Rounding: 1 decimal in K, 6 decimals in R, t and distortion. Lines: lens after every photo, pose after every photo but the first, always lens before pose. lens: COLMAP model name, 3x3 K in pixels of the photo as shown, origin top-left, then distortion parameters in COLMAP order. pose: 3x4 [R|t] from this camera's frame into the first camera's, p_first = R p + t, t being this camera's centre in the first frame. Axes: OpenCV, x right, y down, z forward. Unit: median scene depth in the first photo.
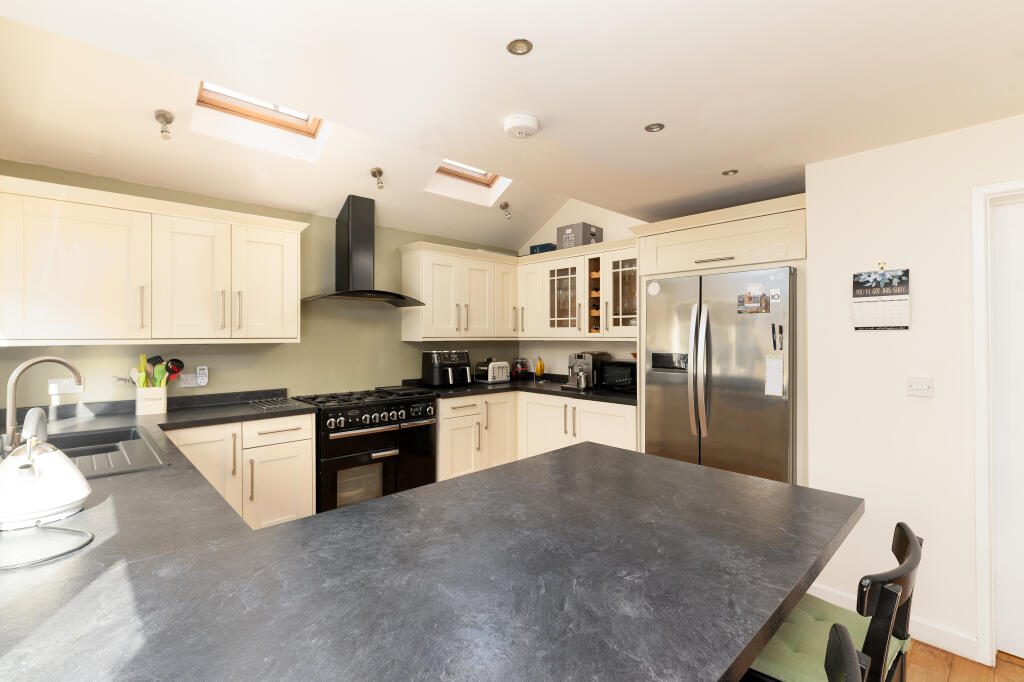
lens RADIAL K [[467.1, 0, 508.0], [0, 467.1, 335.3], [0, 0, 1]] dist [0.001858, -0.002146]
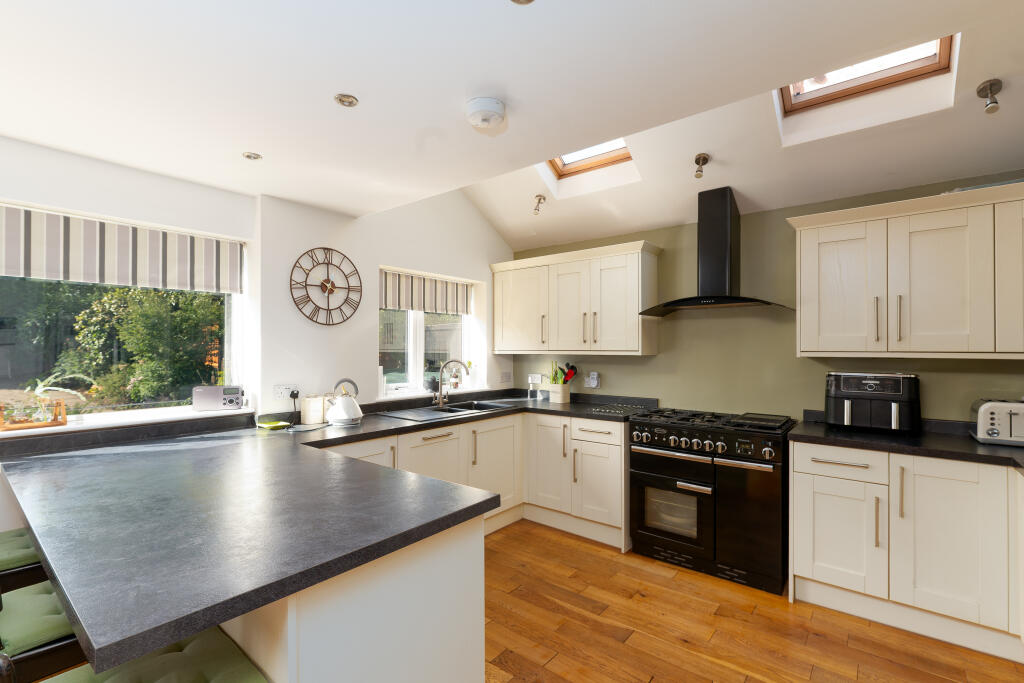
lens RADIAL K [[467.1, 0, 512.1], [0, 467.1, 343.8], [0, 0, 1]] dist [0.001858, -0.002146]
pose [[0.126960, -0.006871, -0.991884, 0.578727], [-0.001571, 0.999973, -0.007128, -0.002578], [0.991907, 0.002463, 0.126946, 0.595632]]
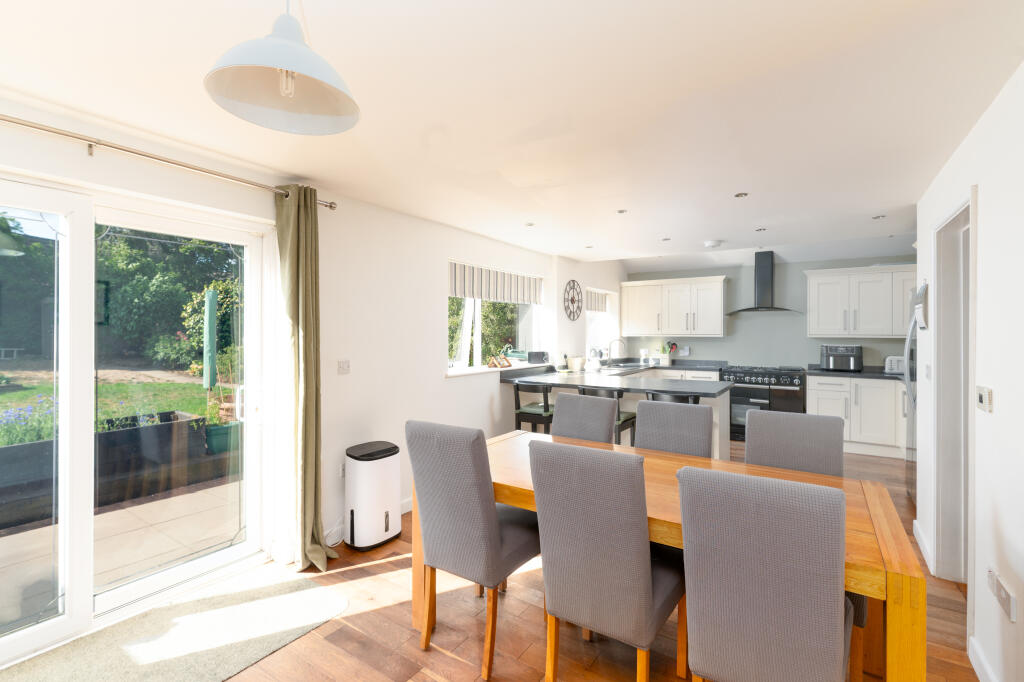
lens RADIAL K [[467.1, 0, 515.5], [0, 467.1, 333.0], [0, 0, 1]] dist [0.001858, -0.002146]
pose [[0.230401, 0.002607, -0.973092, 1.304558], [-0.003504, 0.999992, 0.001850, -0.001248], [0.973089, 0.002984, 0.230408, -0.310073]]
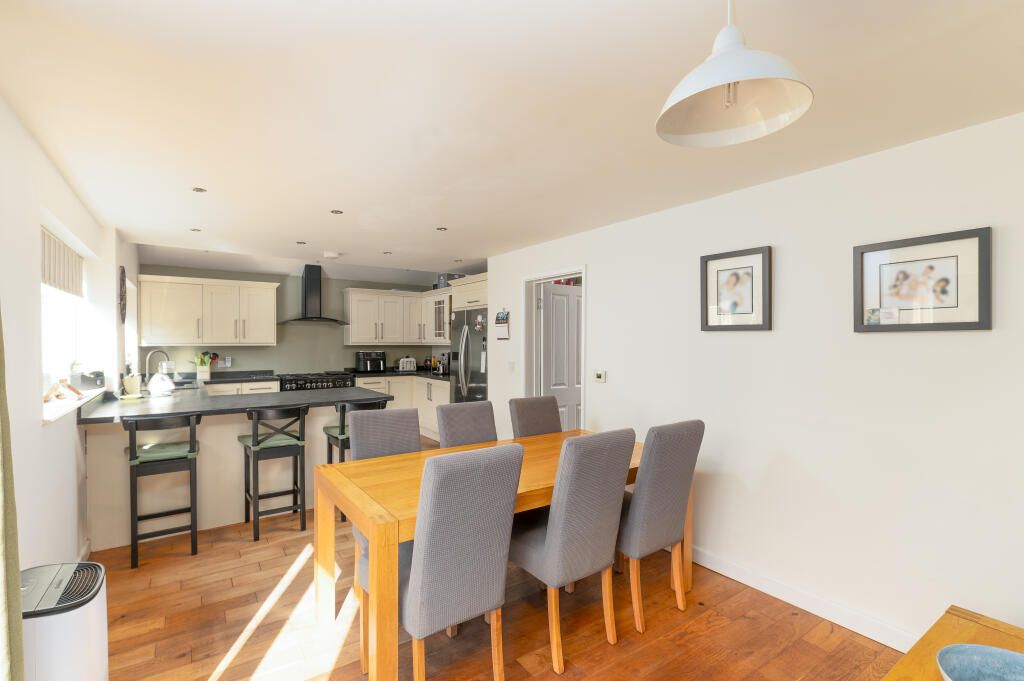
lens RADIAL K [[467.1, 0, 501.4], [0, 467.1, 343.5], [0, 0, 1]] dist [0.001858, -0.002146]
pose [[0.987890, 0.001957, -0.155142, 0.792600], [-0.001309, 0.999990, 0.004278, -0.002215], [0.155149, -0.004023, 0.987883, -0.778238]]
